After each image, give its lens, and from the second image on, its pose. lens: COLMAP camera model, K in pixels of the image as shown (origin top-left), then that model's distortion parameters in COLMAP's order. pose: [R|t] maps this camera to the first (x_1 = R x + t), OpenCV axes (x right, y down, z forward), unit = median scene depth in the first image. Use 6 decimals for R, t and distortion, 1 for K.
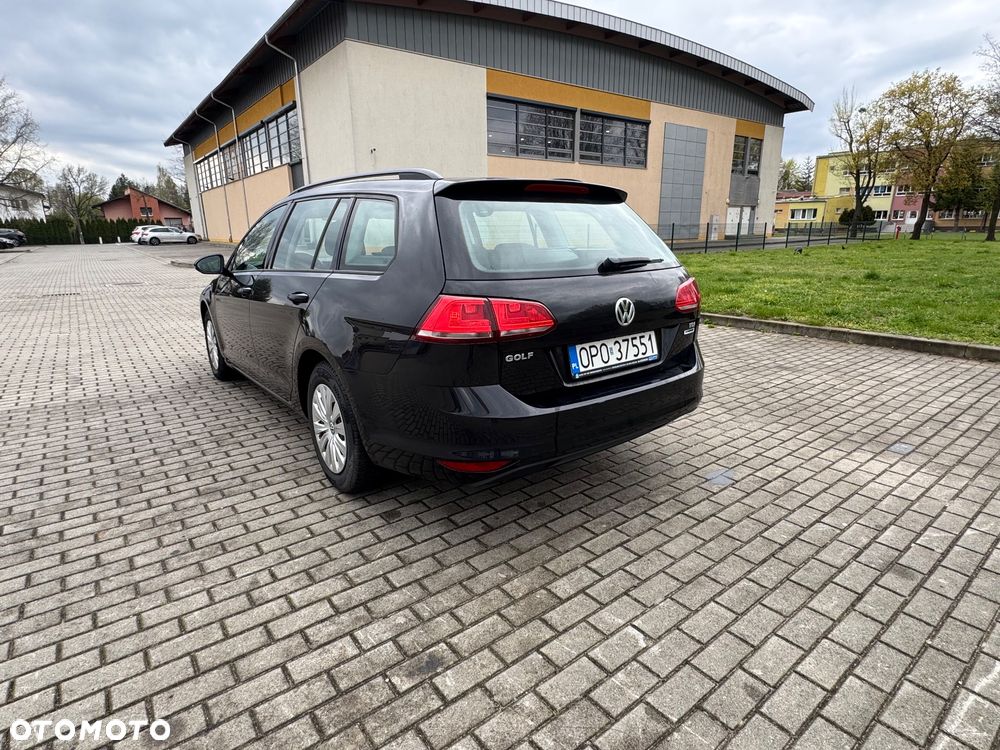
lens RADIAL K [[532.2, 0, 496.8], [0, 532.2, 375.4], [0, 0, 1]] dist [-0.001299, 0.000061]
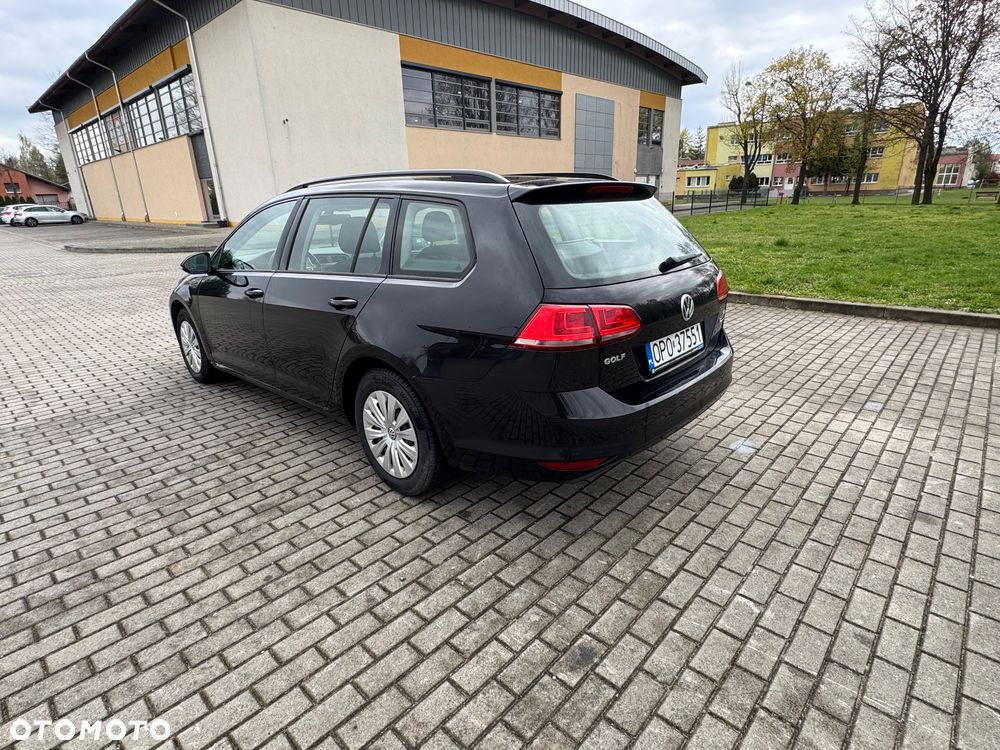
lens RADIAL K [[519.9, 0, 498.5], [0, 519.9, 375.9], [0, 0, 1]] dist [0.000254, -0.001325]
pose [[0.986452, -0.067912, 0.149333, -0.239867], [0.058893, 0.996210, 0.064014, -0.057156], [-0.153114, -0.054352, 0.986713, 0.012013]]
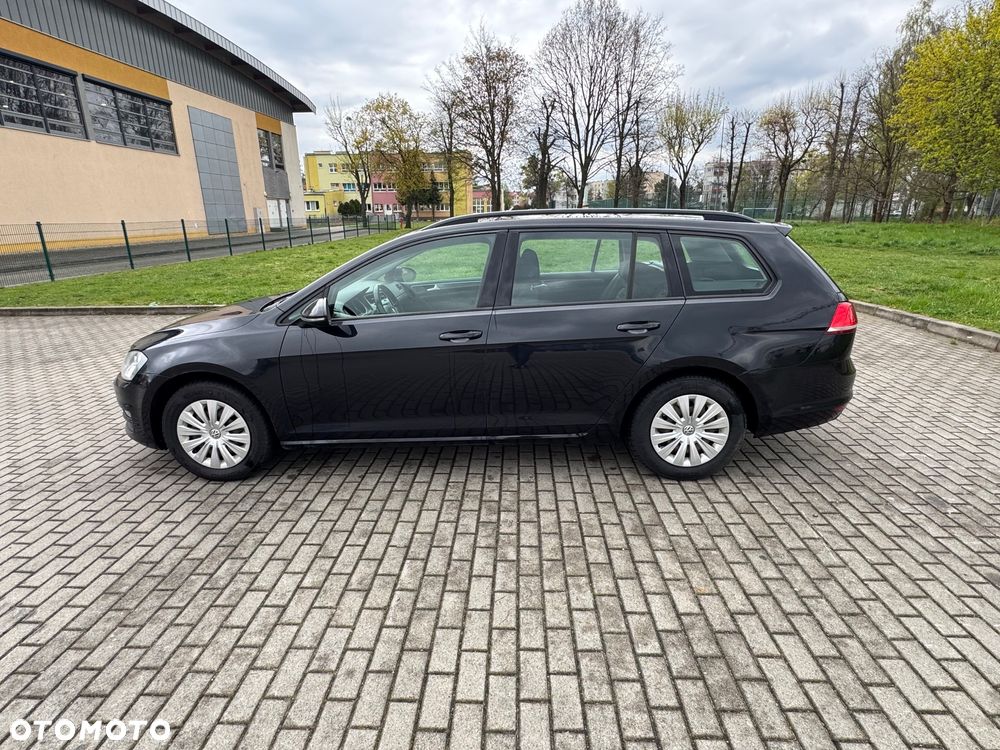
lens RADIAL K [[521.1, 0, 497.3], [0, 521.1, 376.6], [0, 0, 1]] dist [-0.001092, -0.000148]
pose [[0.643358, -0.226305, 0.731353, -1.333921], [0.207114, 0.971137, 0.118308, -0.229279], [-0.737018, 0.075359, 0.671659, 0.506297]]
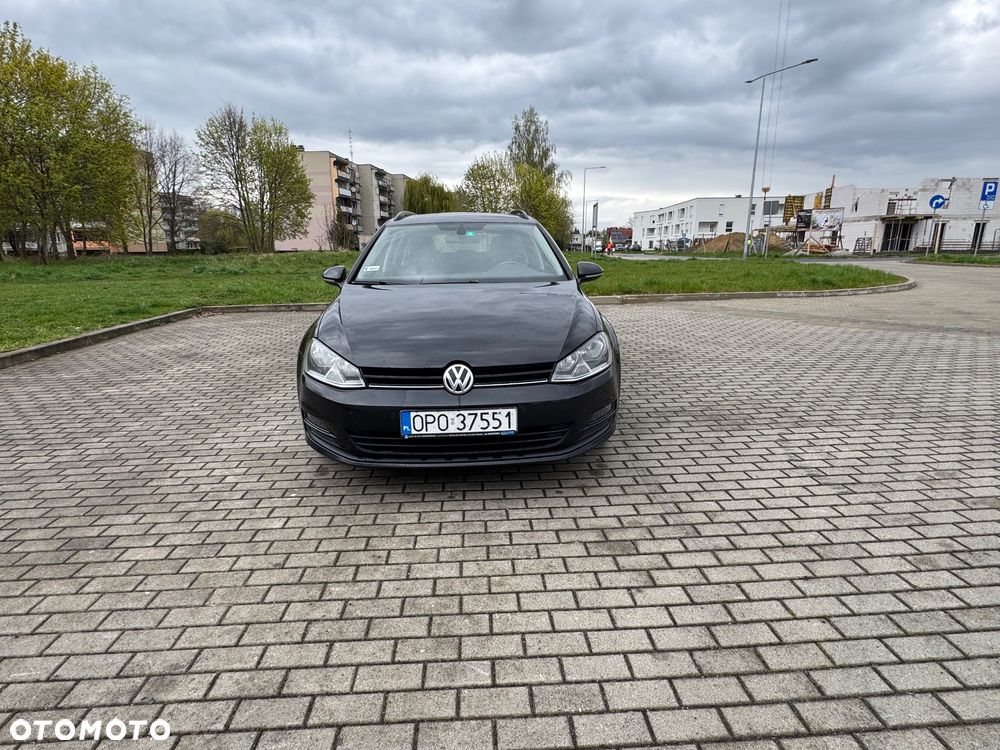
lens RADIAL K [[521.1, 0, 497.3], [0, 521.1, 376.6], [0, 0, 1]] dist [-0.001092, -0.000148]
pose [[-0.822133, -0.122378, 0.555987, -1.412108], [0.167954, 0.881015, 0.442272, -0.729918], [-0.543957, 0.456986, -0.703757, 2.743085]]
